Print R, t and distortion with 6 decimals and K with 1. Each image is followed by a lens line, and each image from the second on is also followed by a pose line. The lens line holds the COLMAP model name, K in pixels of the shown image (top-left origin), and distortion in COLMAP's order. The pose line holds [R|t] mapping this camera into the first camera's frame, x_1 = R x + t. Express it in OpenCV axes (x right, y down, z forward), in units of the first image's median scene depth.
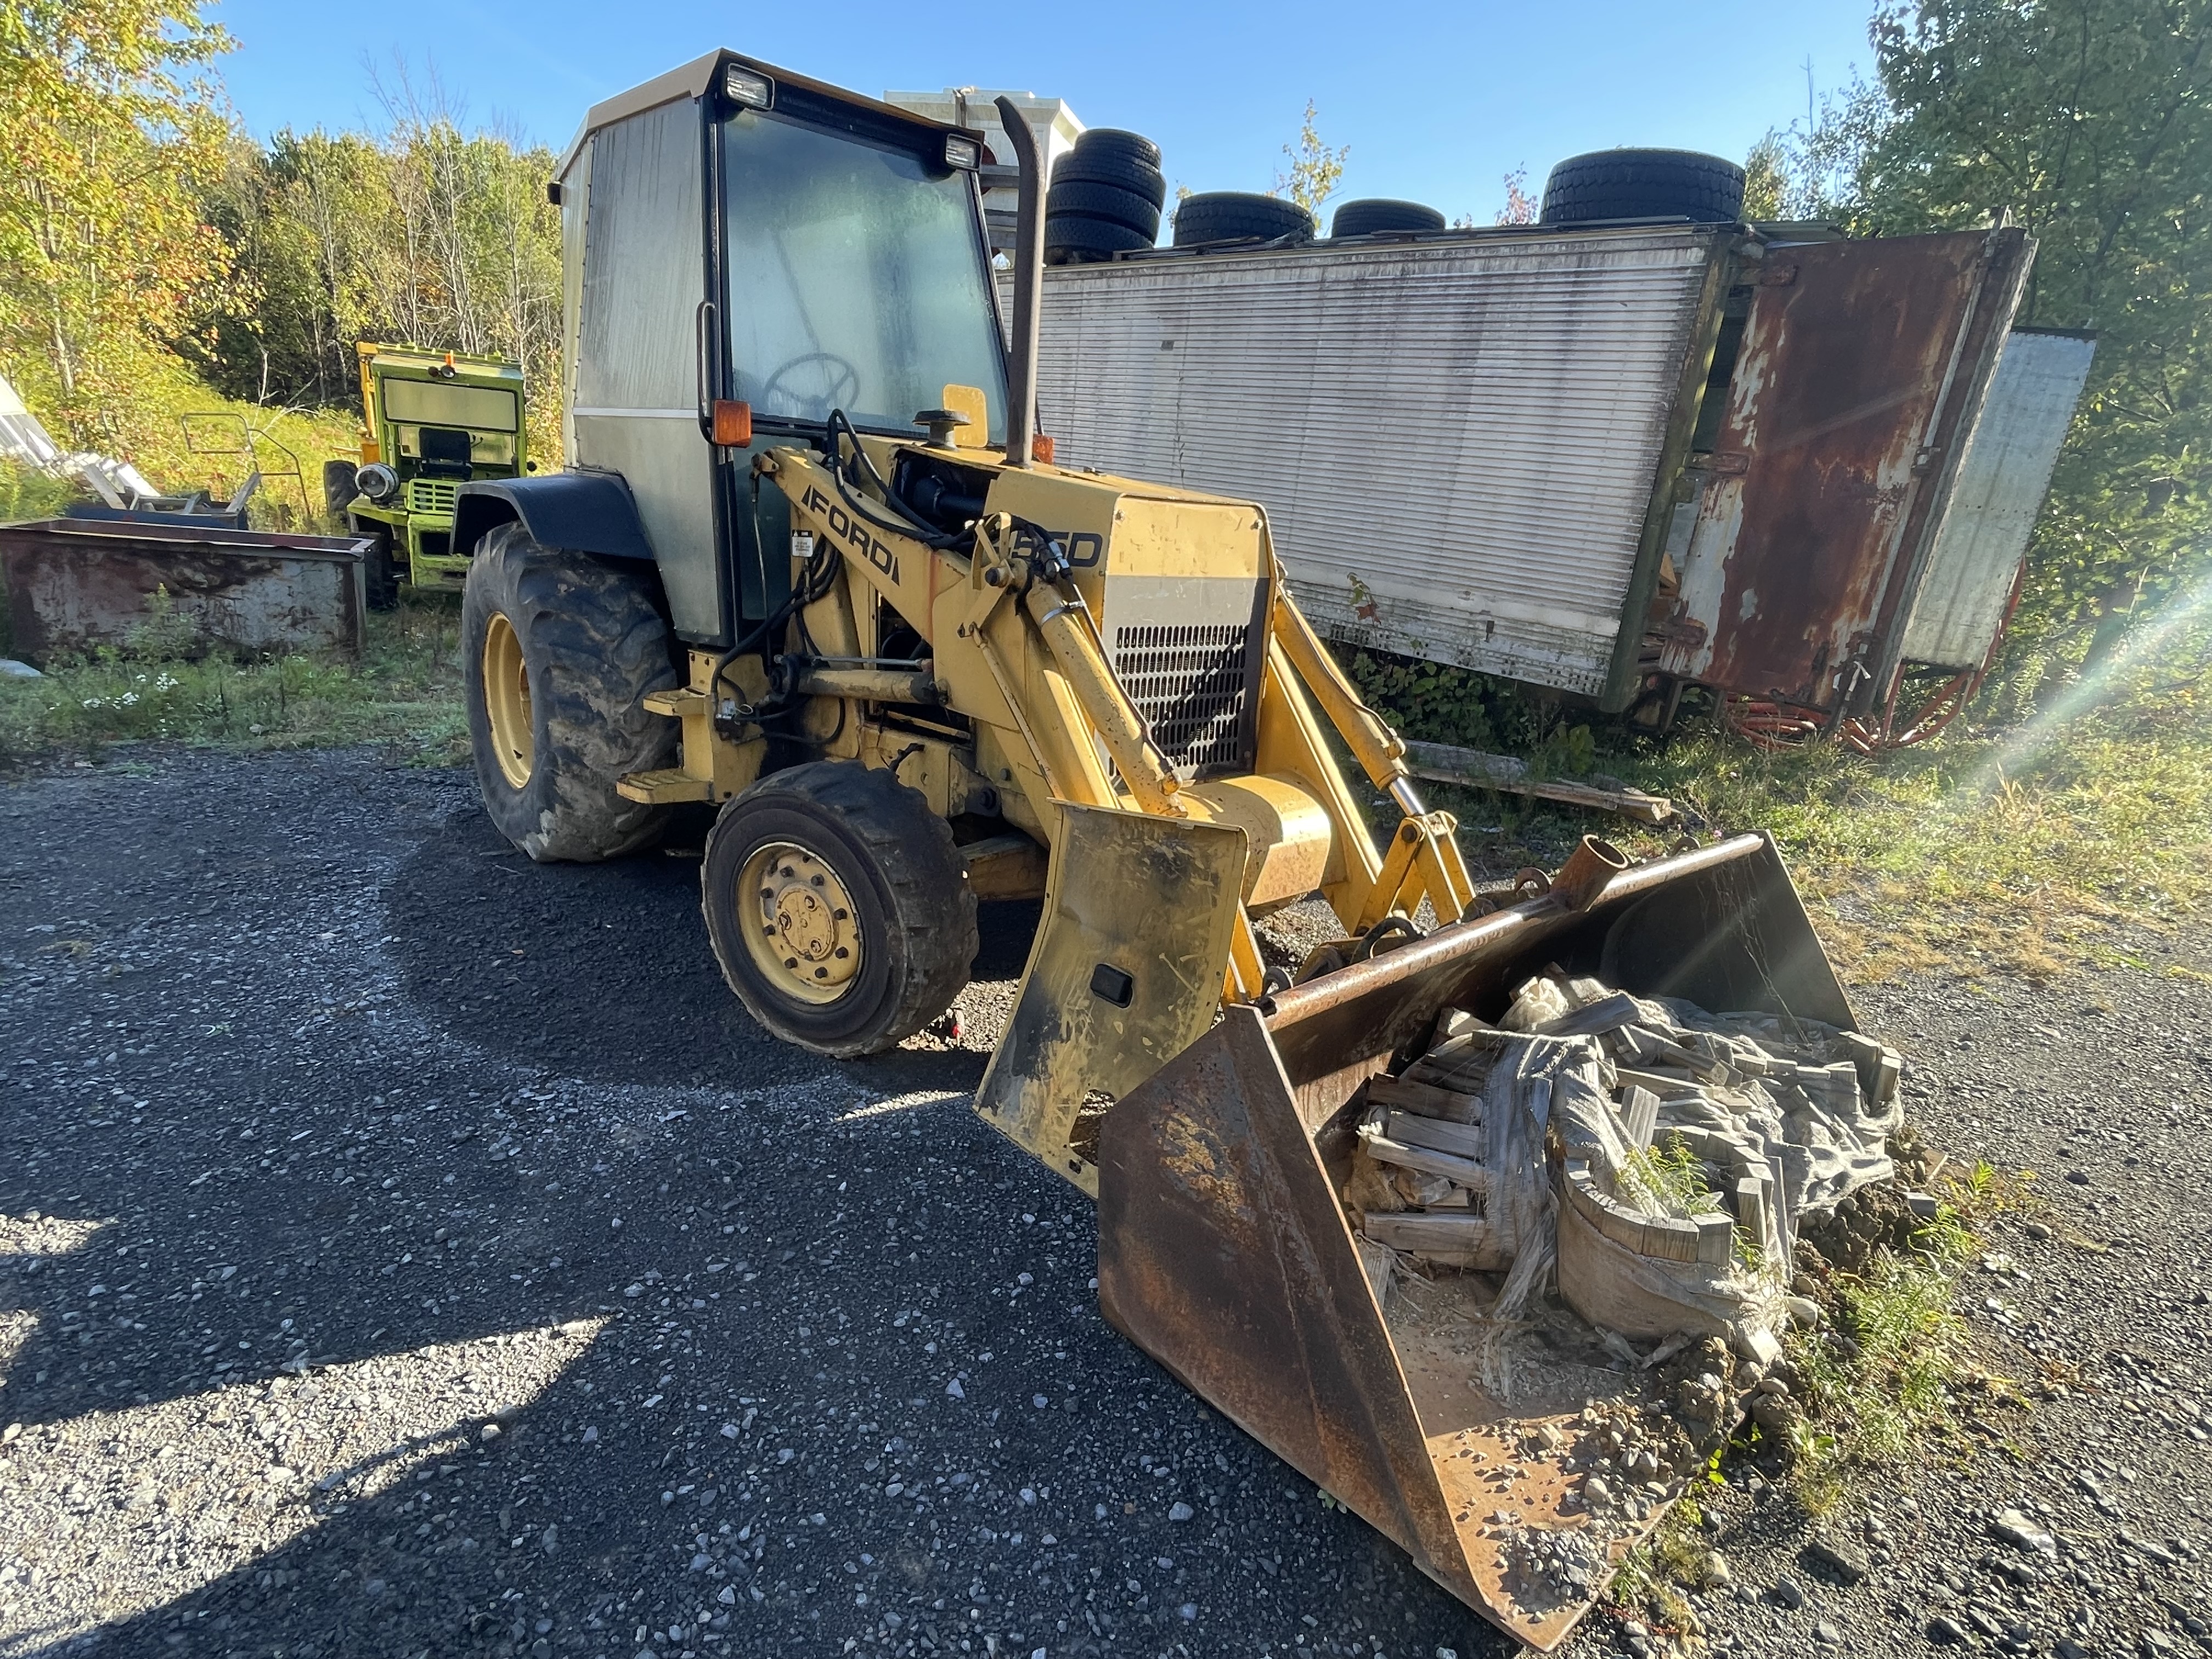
lens RADIAL K [[1099.7, 0, 1106.0], [0, 1099.7, 829.5], [0, 0, 1]] dist [-0.001789, 0.001381]
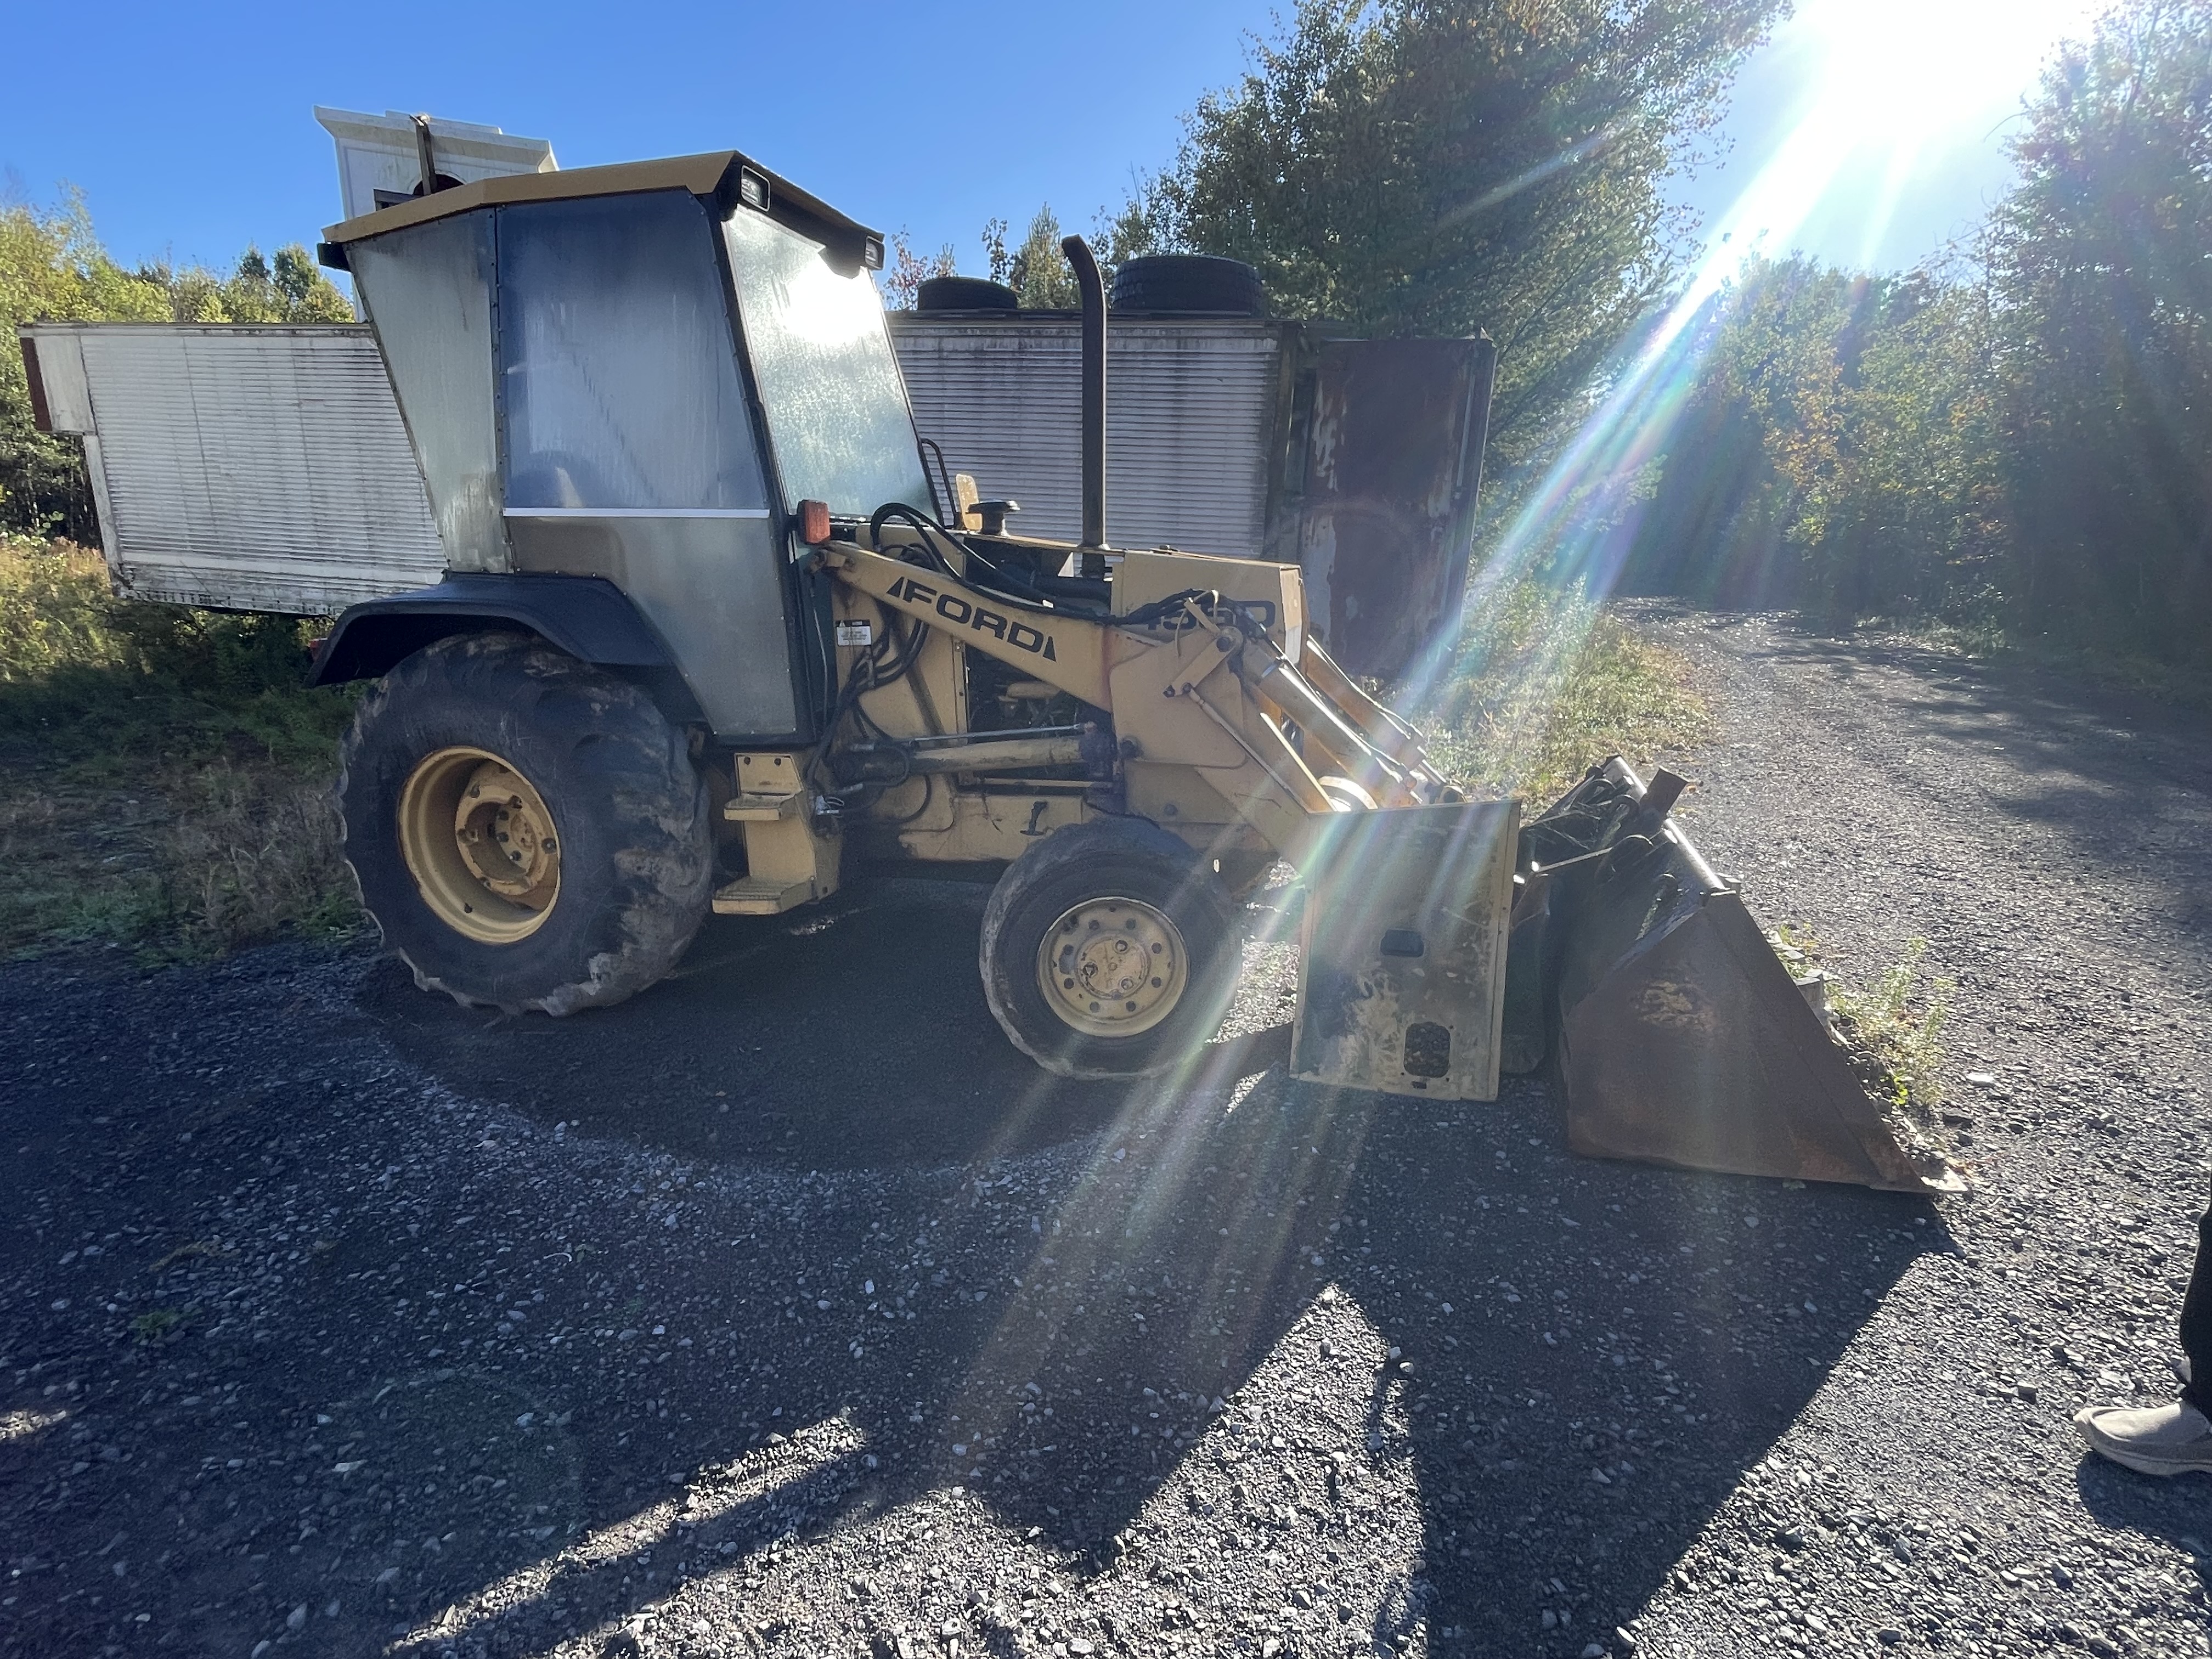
lens RADIAL K [[1075.5, 0, 1106.0], [0, 1075.5, 829.5], [0, 0, 1]] dist [0.012338, 0.000056]
pose [[0.862915, -0.186729, 0.469584, -0.569445], [0.197886, 0.979880, 0.026009, -0.060226], [-0.464993, 0.070481, 0.882504, 0.021404]]
